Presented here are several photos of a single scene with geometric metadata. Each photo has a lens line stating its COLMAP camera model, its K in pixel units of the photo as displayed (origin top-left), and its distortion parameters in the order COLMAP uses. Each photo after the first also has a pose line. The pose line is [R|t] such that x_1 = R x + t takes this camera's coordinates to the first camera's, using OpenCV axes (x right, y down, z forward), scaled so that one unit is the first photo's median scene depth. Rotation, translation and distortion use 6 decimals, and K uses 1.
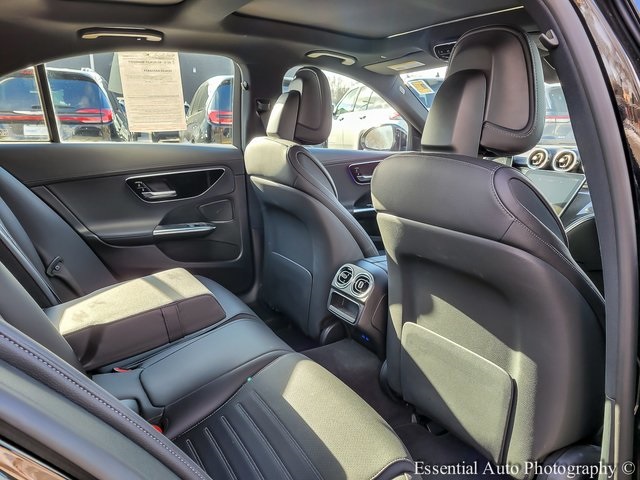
lens RADIAL K [[471.4, 0, 320.0], [0, 471.4, 240.0], [0, 0, 1]] dist [0.043631, -0.029338]
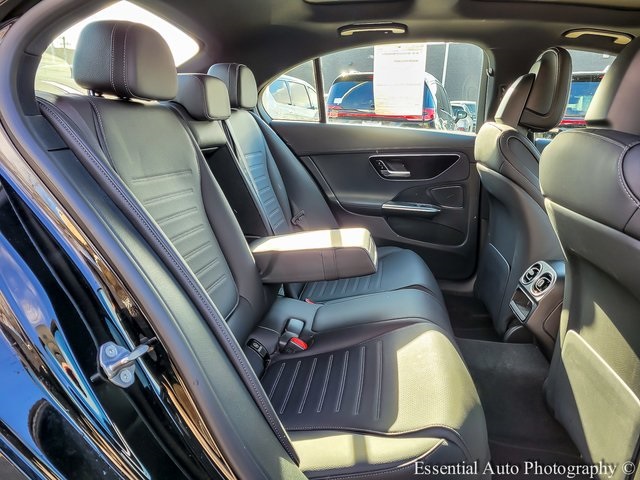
lens RADIAL K [[471.4, 0, 320.0], [0, 471.4, 240.0], [0, 0, 1]] dist [0.043631, -0.029338]
pose [[0.794228, 0.176911, -0.581295, 0.225322], [-0.179097, 0.982334, 0.054260, 0.033888], [0.580625, 0.061013, 0.811882, 0.005639]]
